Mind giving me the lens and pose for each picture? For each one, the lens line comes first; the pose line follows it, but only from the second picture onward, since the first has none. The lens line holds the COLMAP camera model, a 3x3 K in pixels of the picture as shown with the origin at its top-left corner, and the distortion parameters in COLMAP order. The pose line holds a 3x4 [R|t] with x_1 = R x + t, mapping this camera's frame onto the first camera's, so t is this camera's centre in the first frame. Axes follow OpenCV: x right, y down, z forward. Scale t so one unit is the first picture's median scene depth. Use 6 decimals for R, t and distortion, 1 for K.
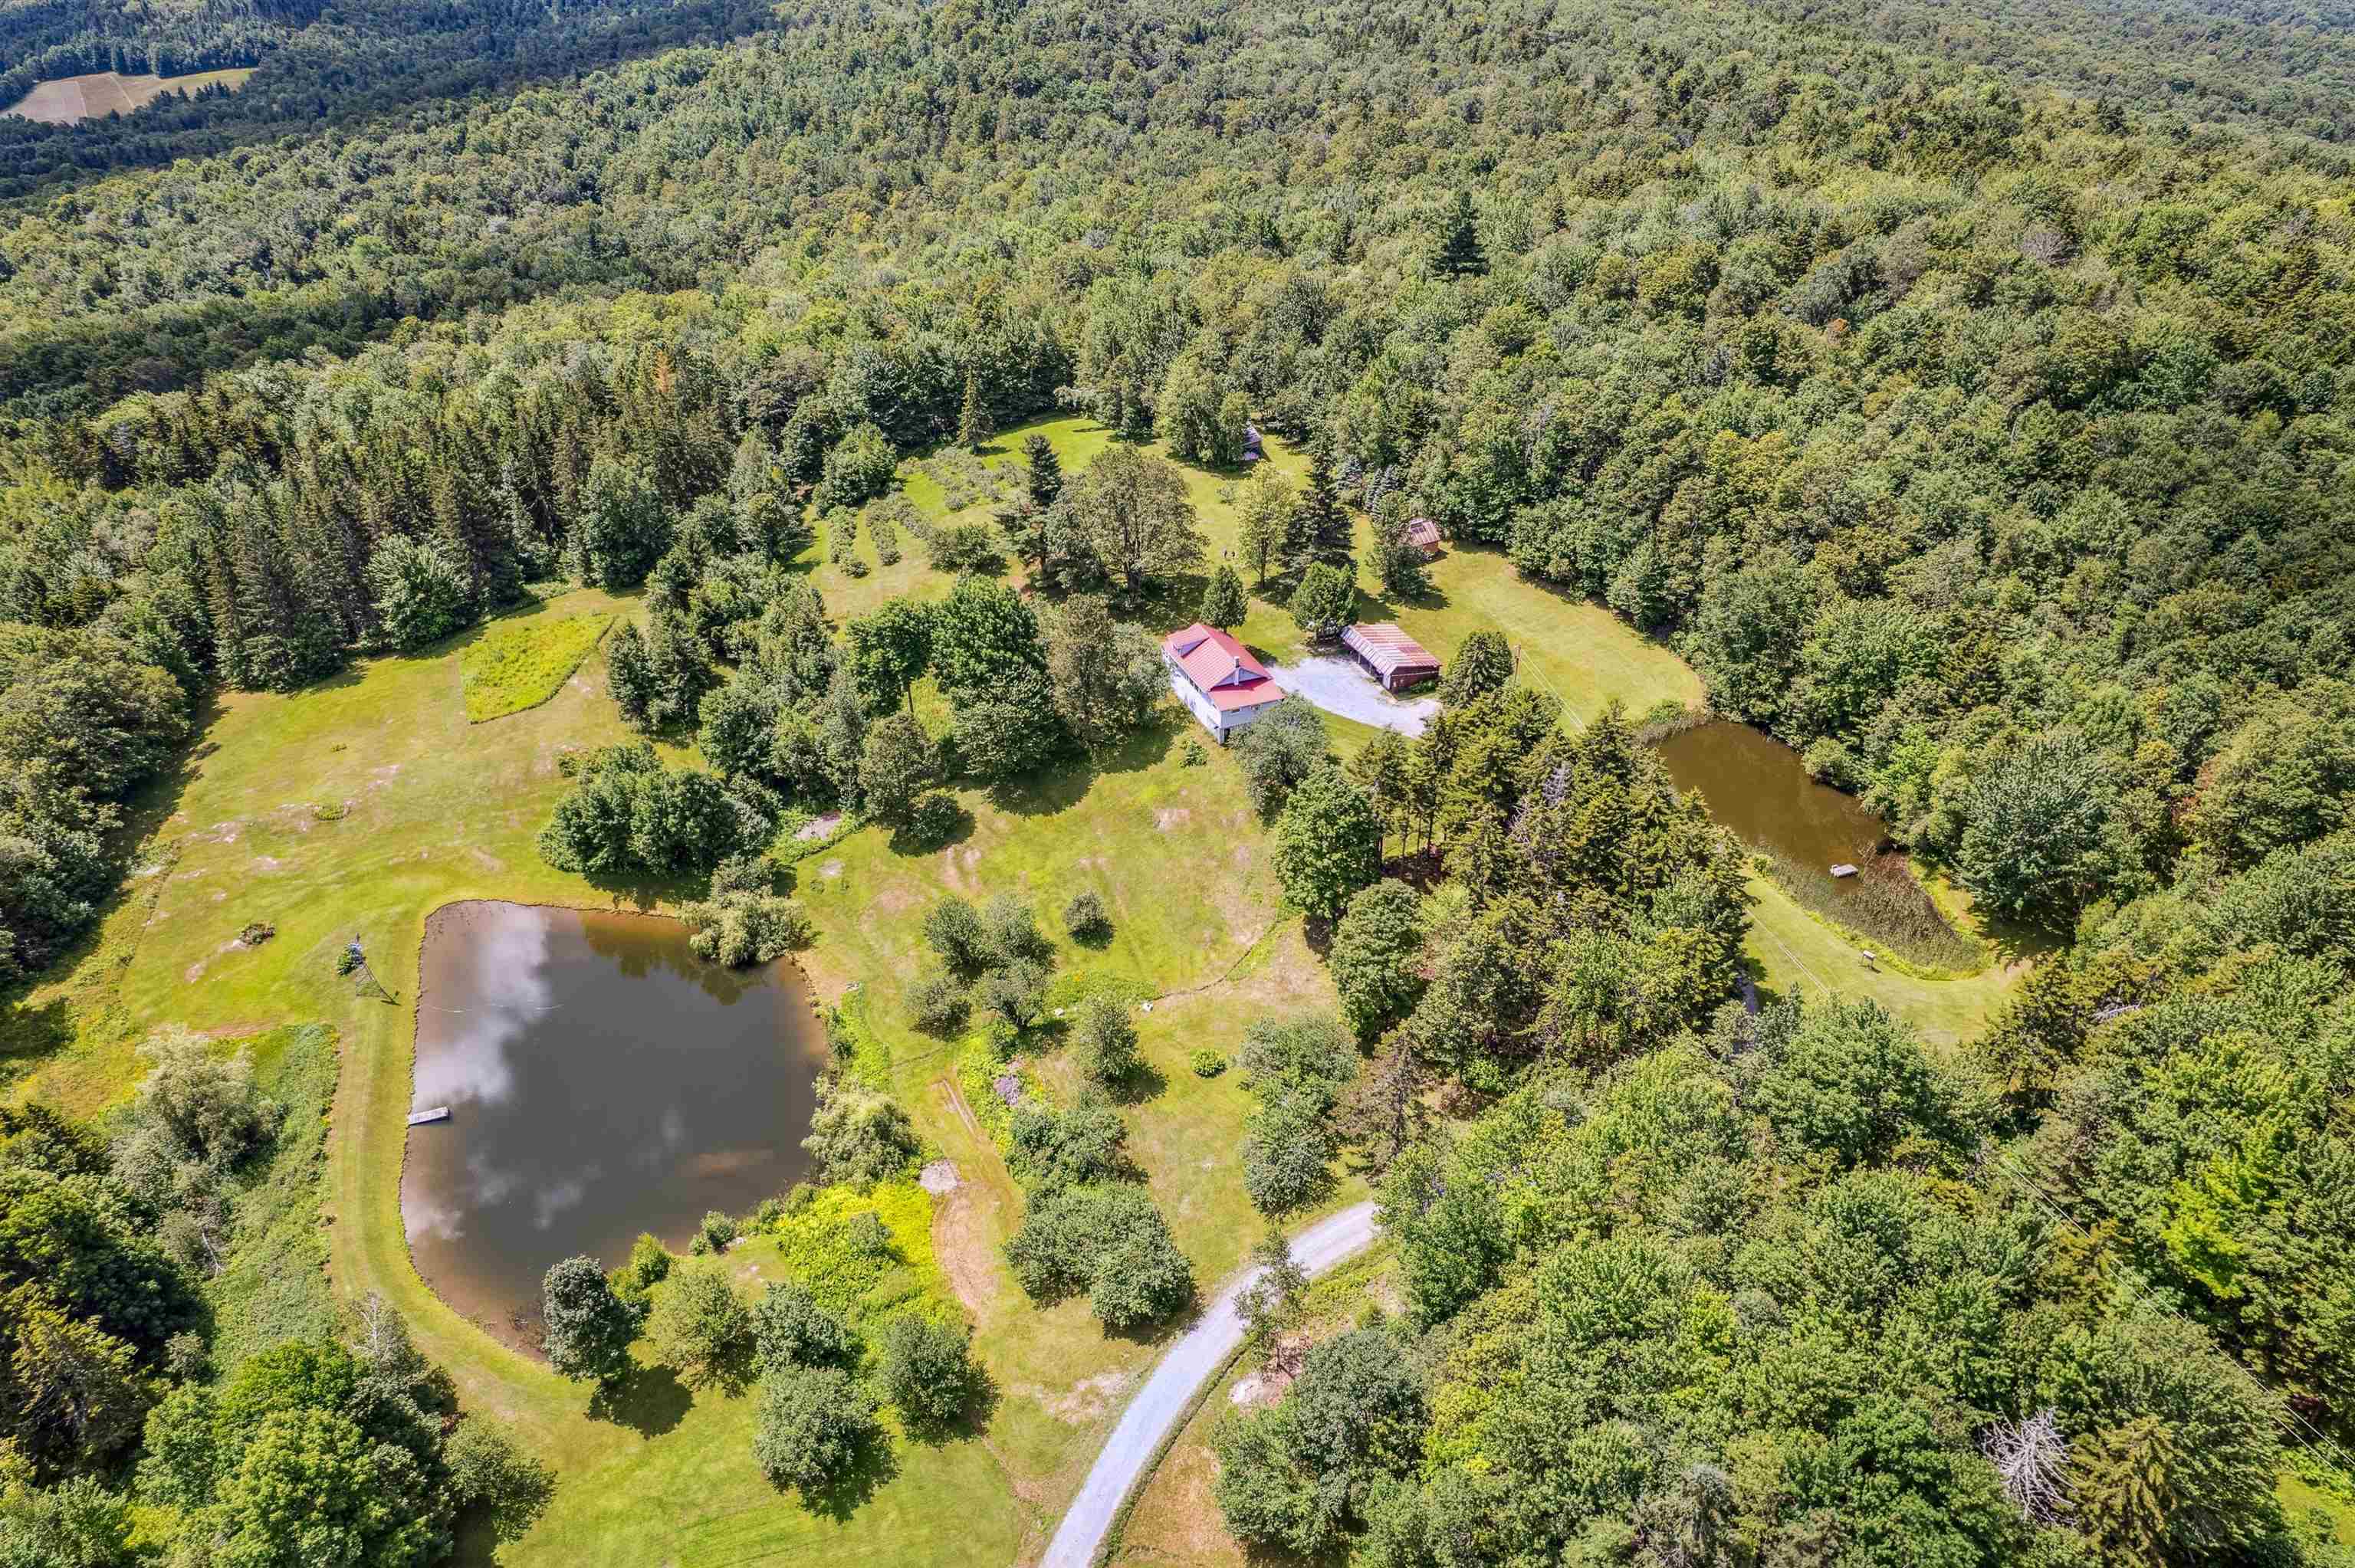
lens RADIAL K [[1492.5, 0, 1177.5], [0, 1492.5, 784.0], [0, 0, 1]] dist [-0.075687, 0.068401]
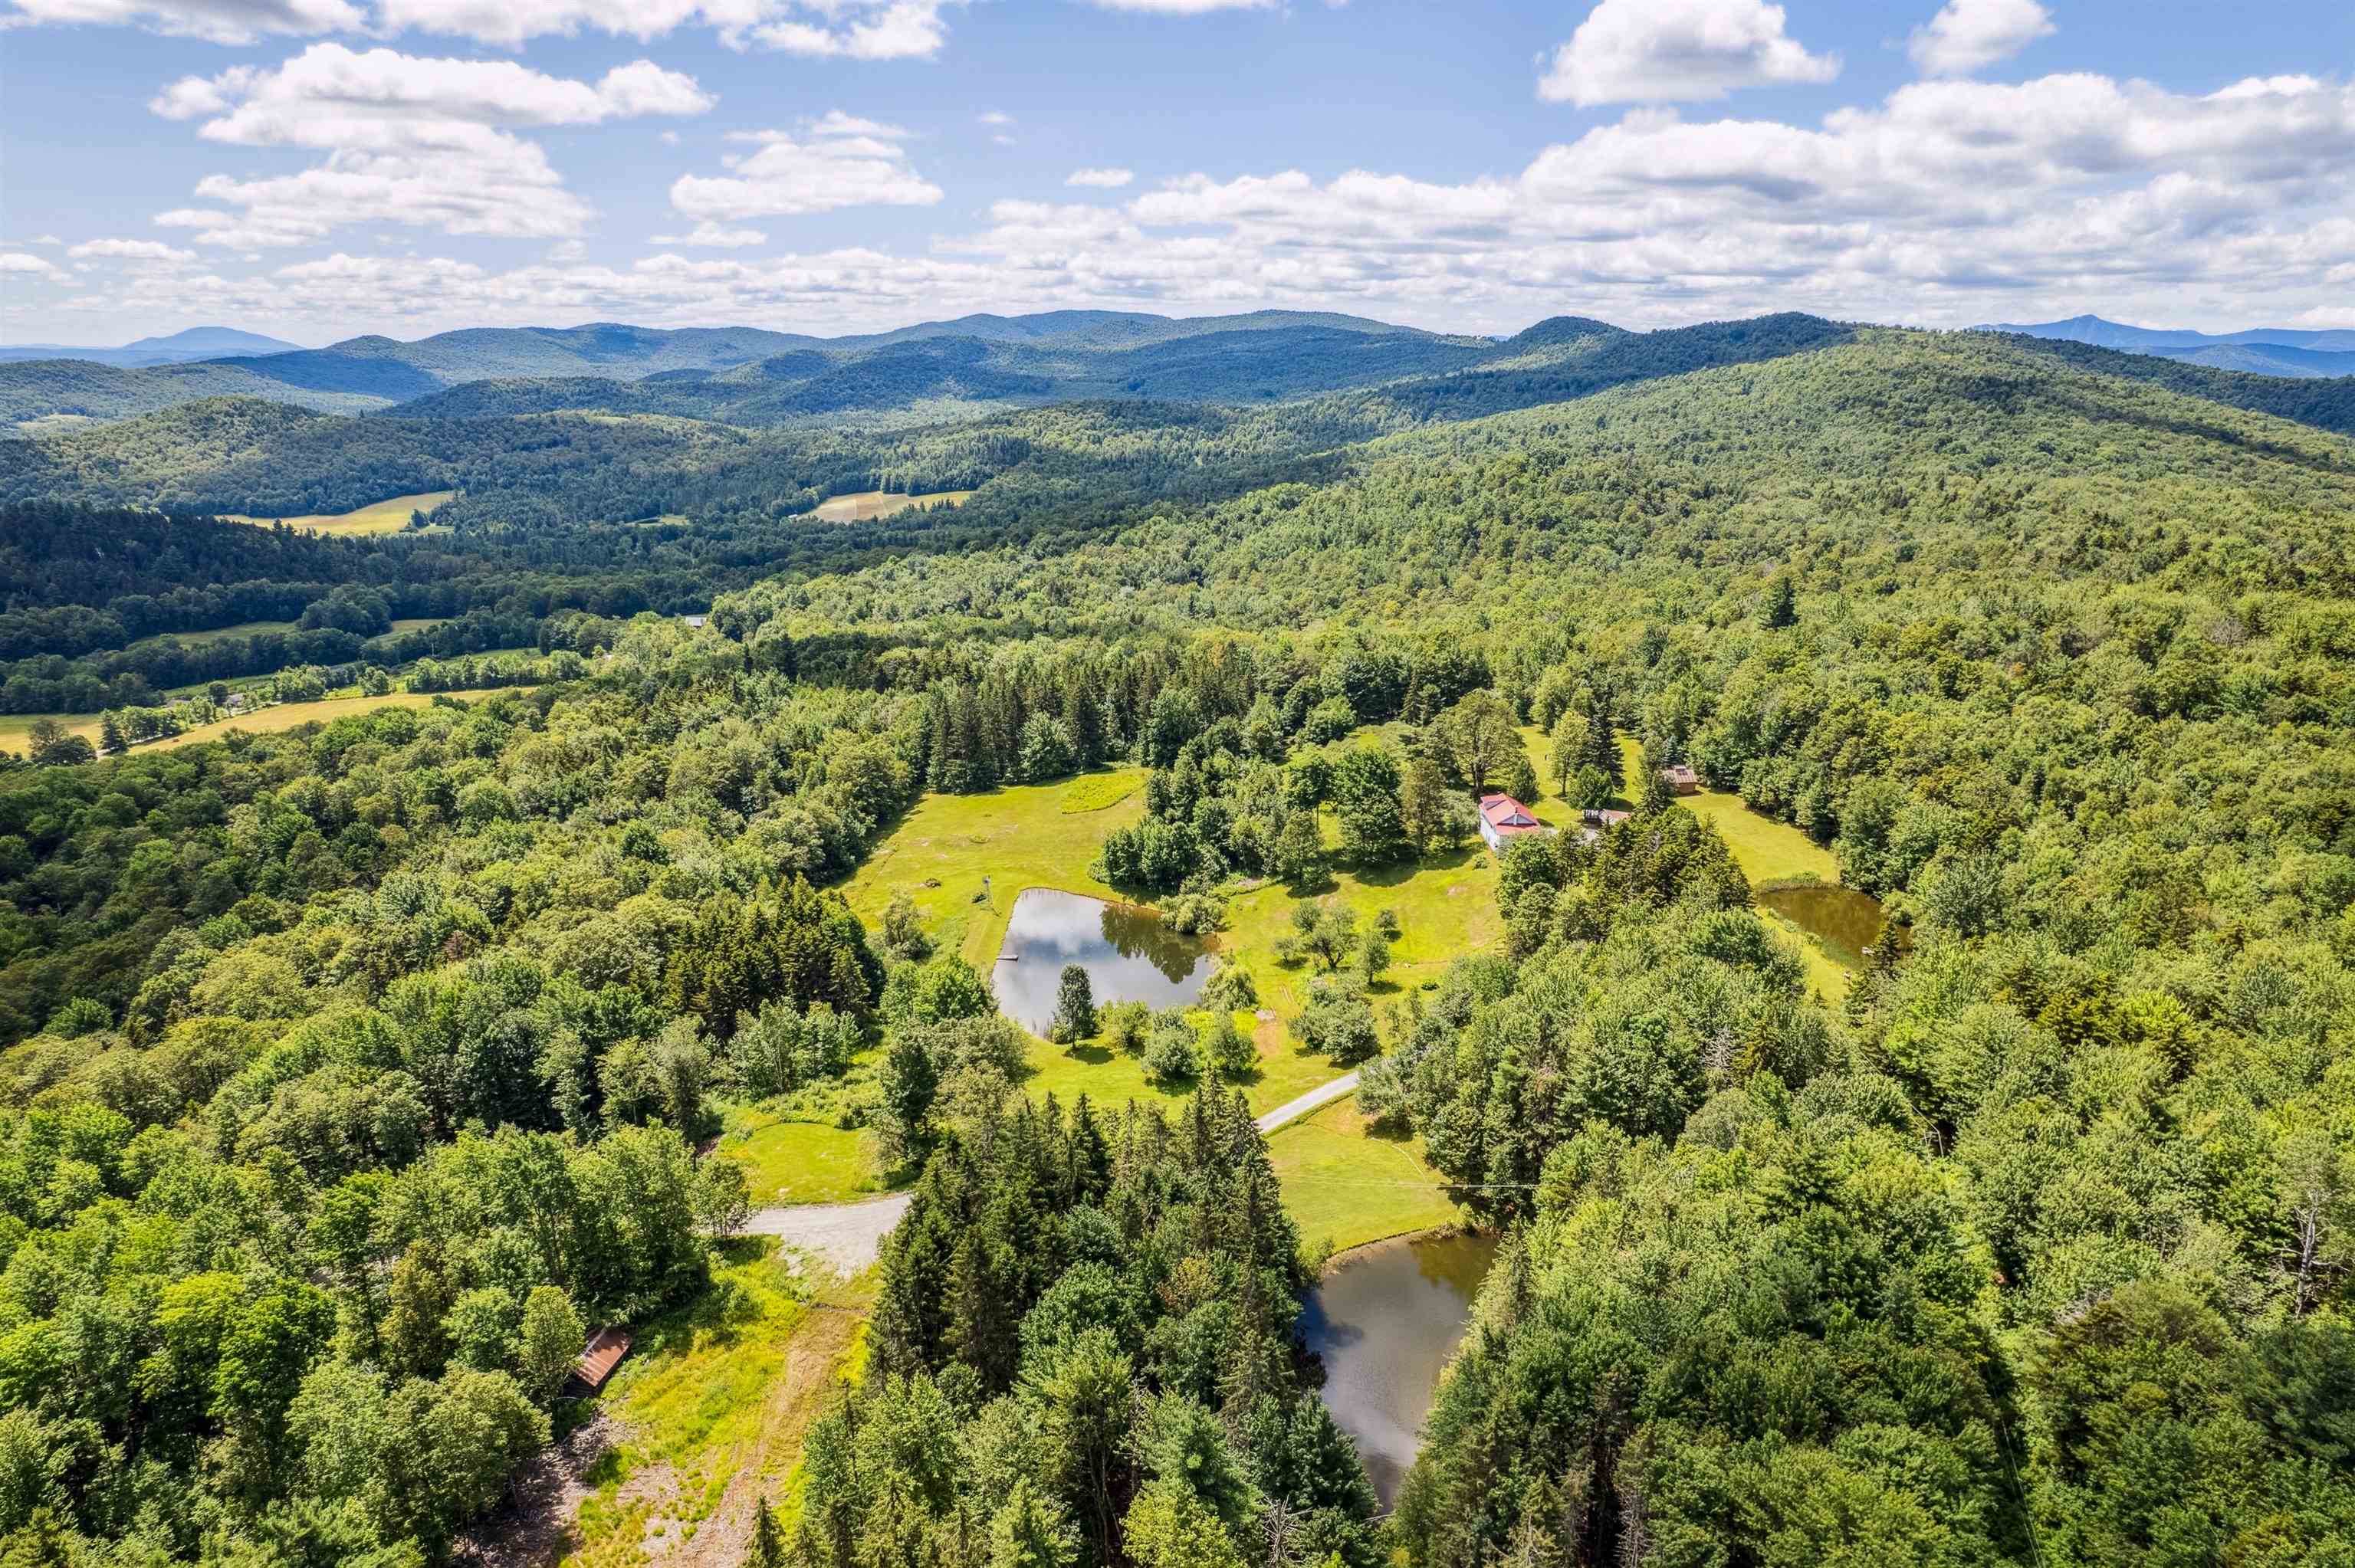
lens RADIAL K [[1479.6, 0, 1177.5], [0, 1479.6, 784.0], [0, 0, 1]] dist [-0.069091, -0.000442]
pose [[0.929682, 0.109378, -0.351750, 0.183561], [-0.201833, 0.950056, -0.238026, 0.245179], [0.308148, 0.292283, 0.905326, -0.393286]]
